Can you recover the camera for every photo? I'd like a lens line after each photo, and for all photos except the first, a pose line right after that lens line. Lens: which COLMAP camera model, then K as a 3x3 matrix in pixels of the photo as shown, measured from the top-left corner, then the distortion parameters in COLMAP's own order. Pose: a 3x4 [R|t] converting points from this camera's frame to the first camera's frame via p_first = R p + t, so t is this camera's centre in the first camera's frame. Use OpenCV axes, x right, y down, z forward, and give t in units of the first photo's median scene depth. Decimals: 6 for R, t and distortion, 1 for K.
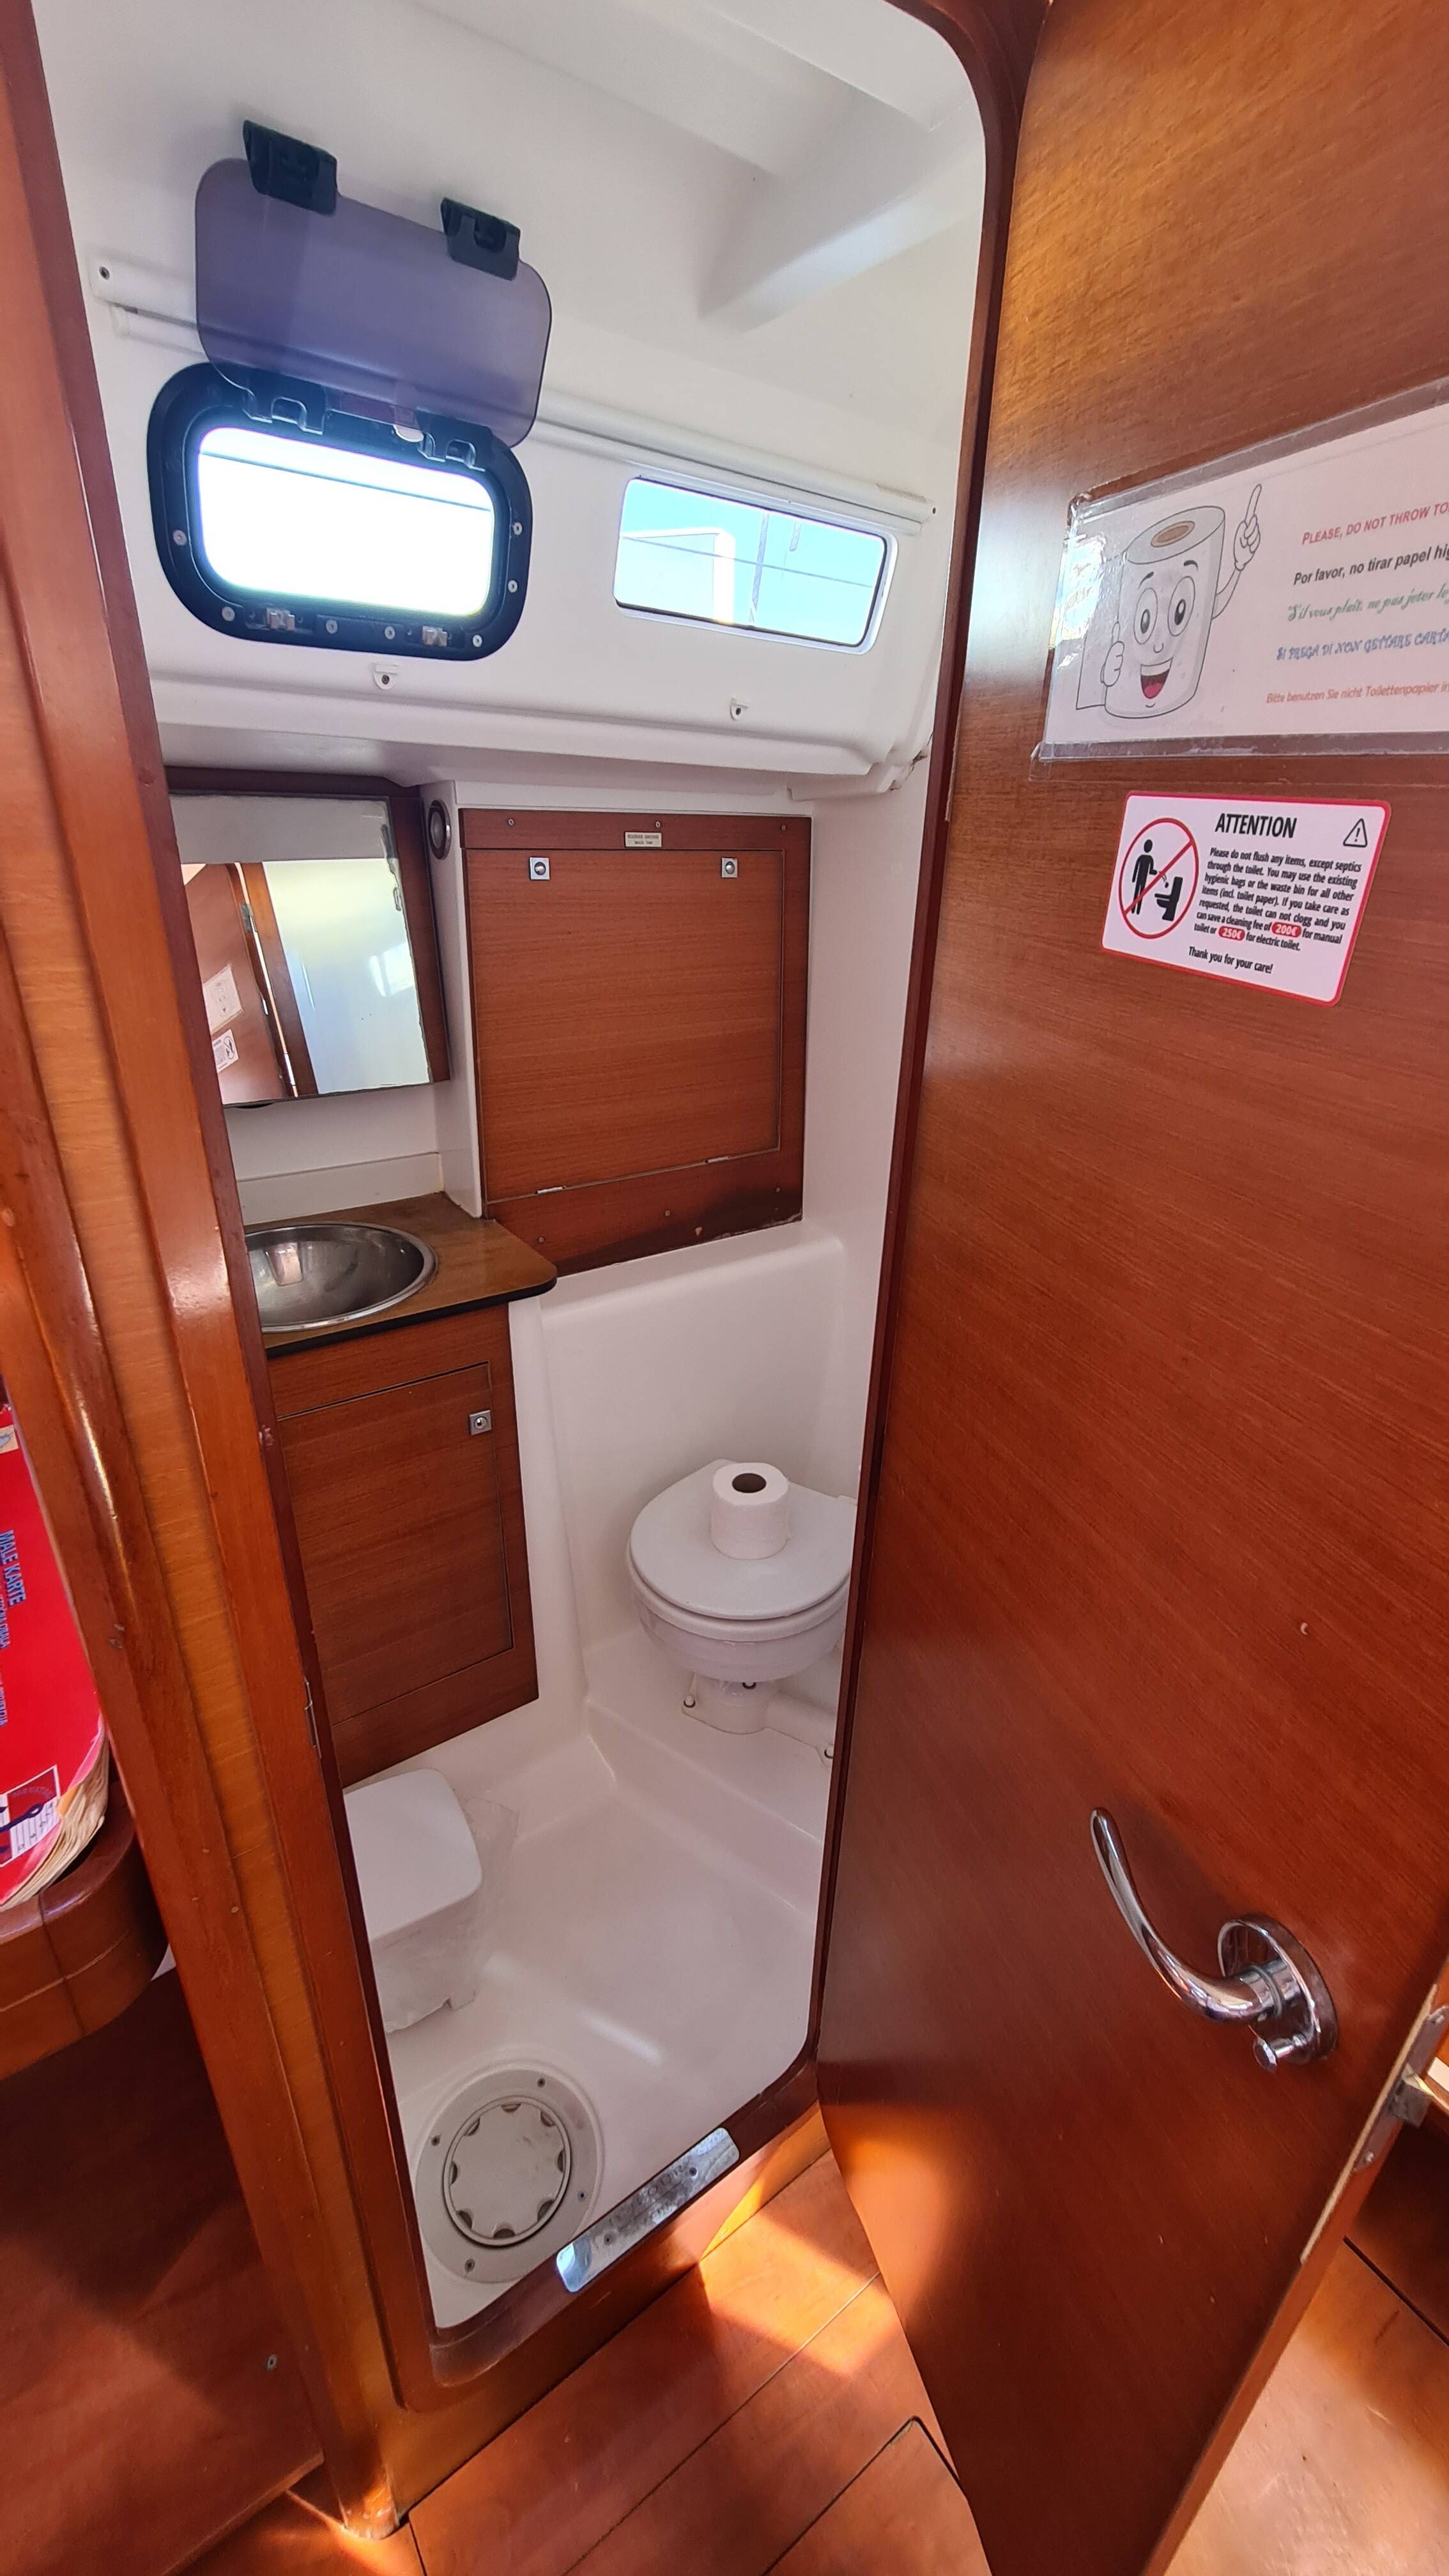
lens RADIAL K [[1051.4, 0, 726.0], [0, 1051.4, 1276.7], [0, 0, 1]] dist [-0.000131, -0.000287]
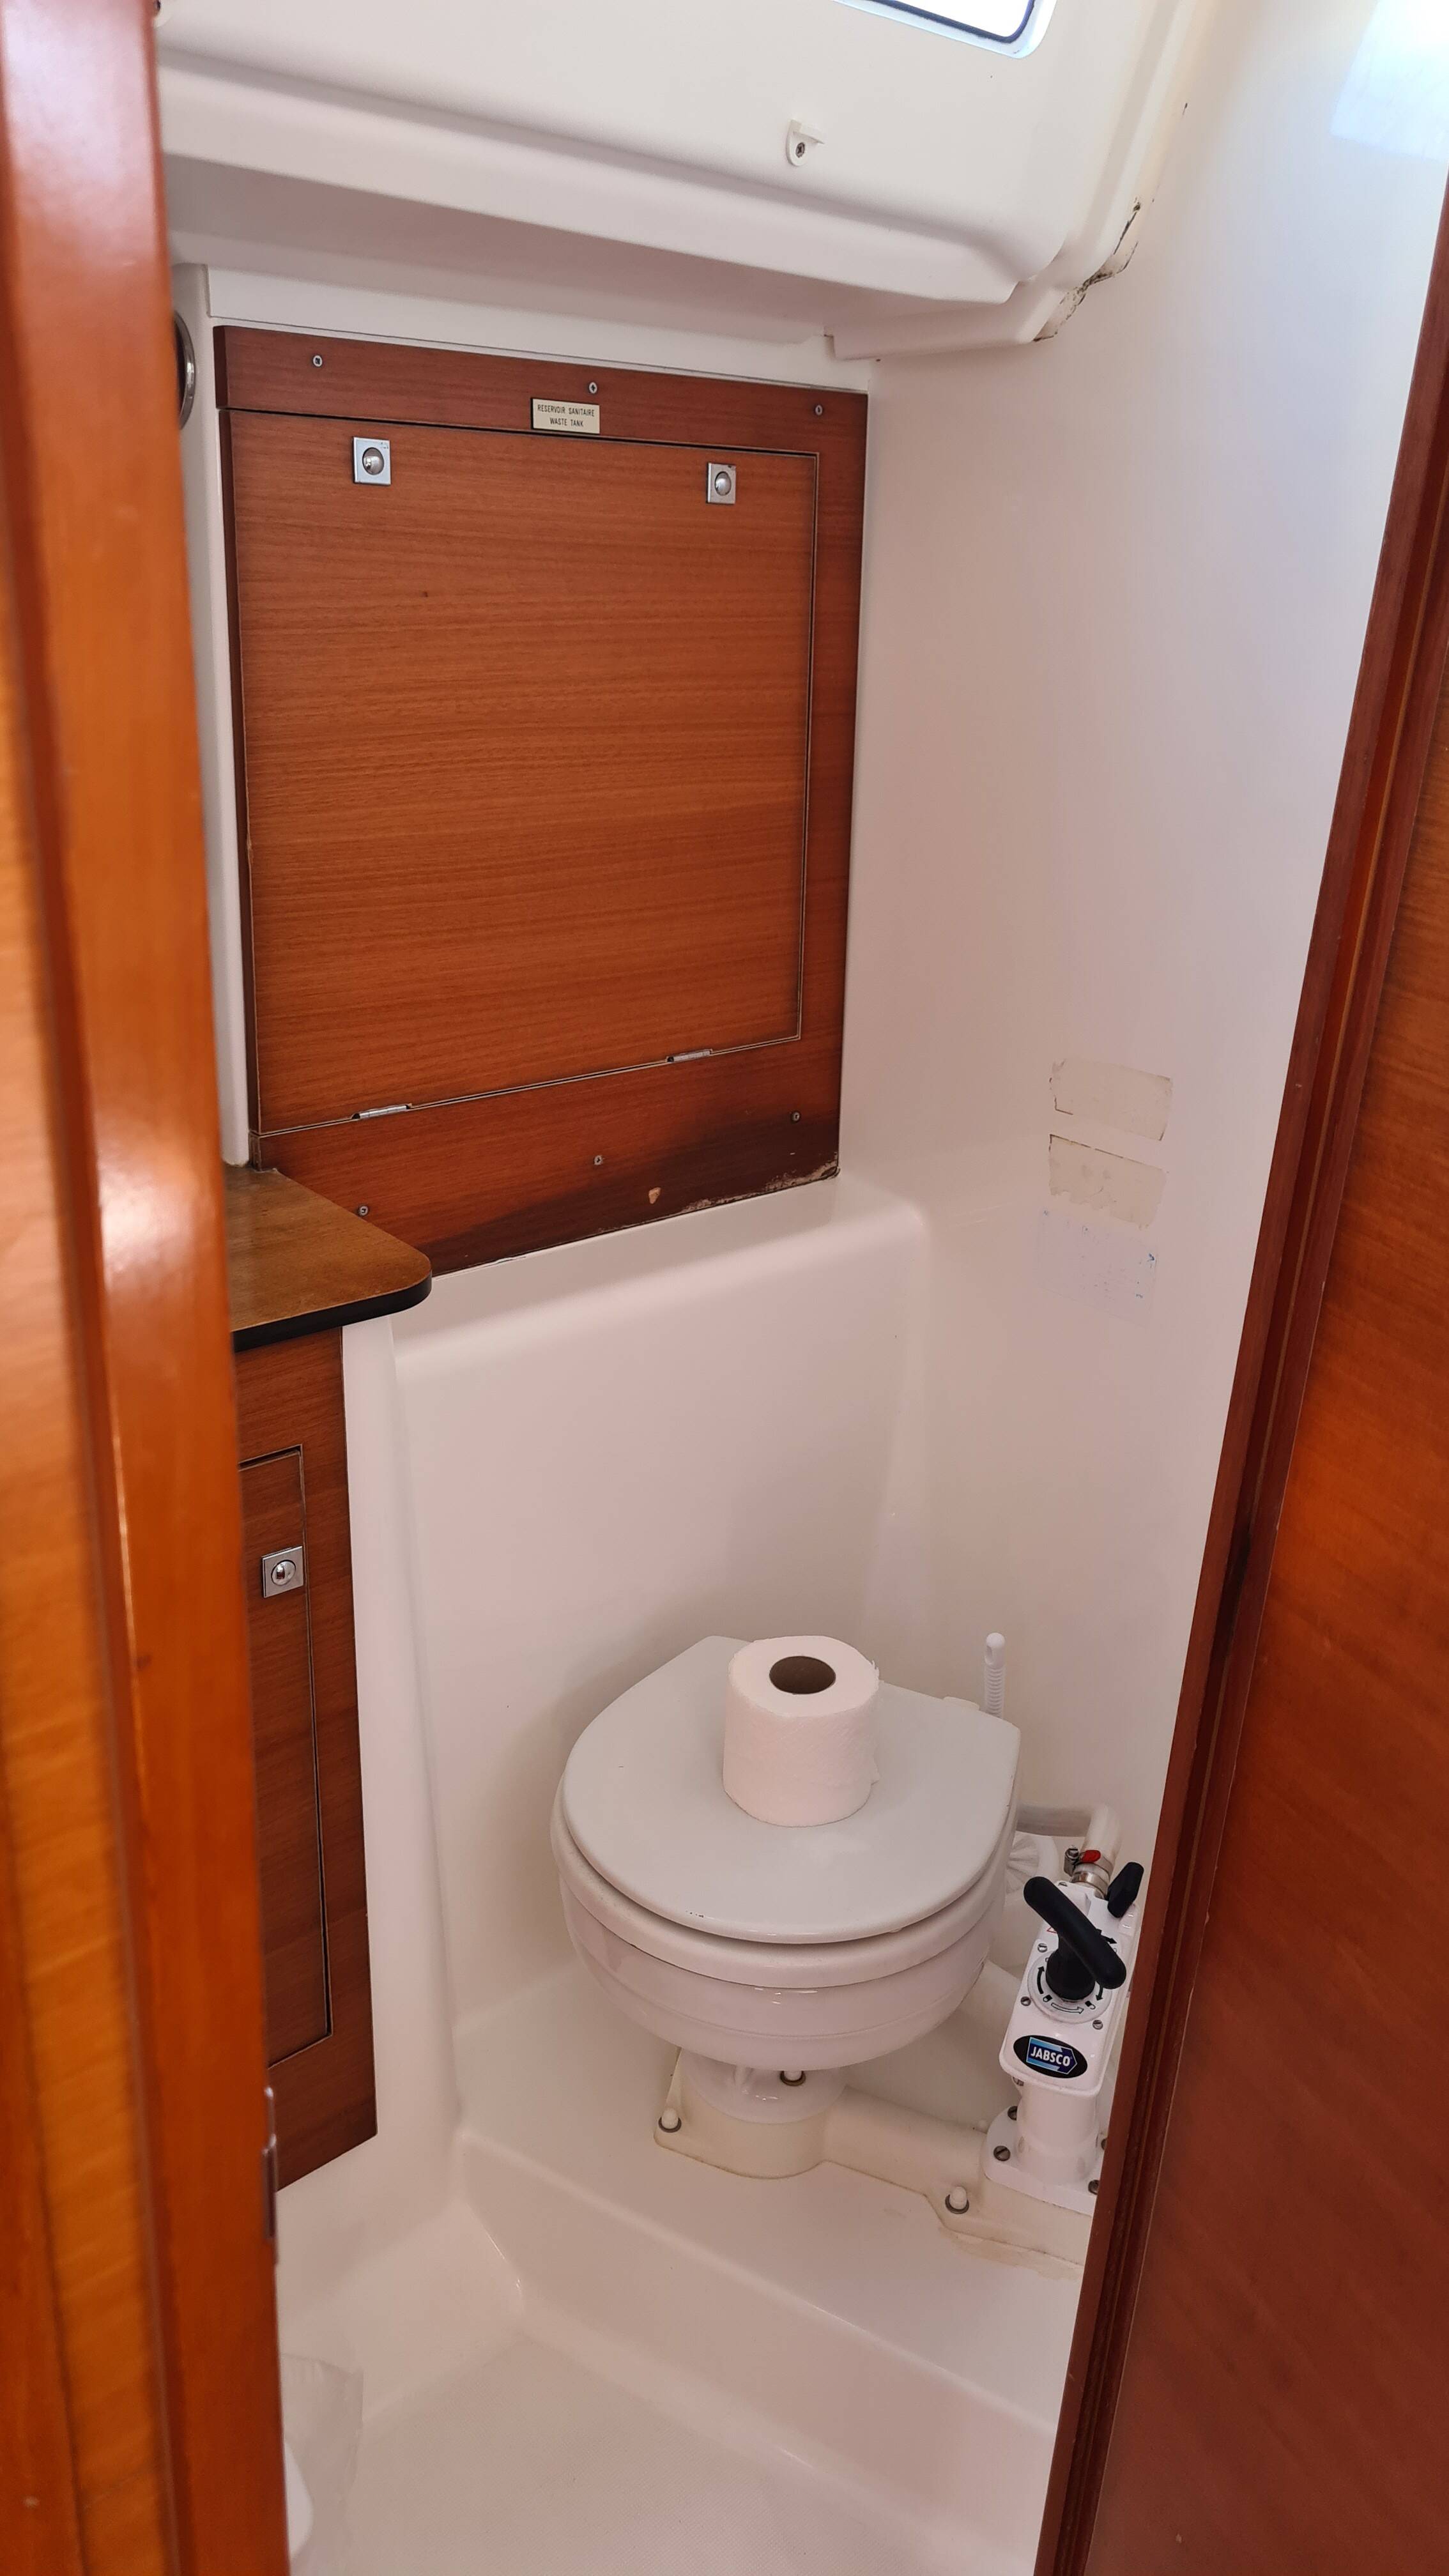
lens RADIAL K [[1949.6, 0, 728.0], [0, 1949.6, 1303.1], [0, 0, 1]] dist [0.027119, -0.006712]
pose [[0.992330, -0.017547, 0.122369, -0.124535], [0.019428, 0.999710, -0.014197, 0.027178], [-0.122084, 0.016466, 0.992383, 0.058991]]
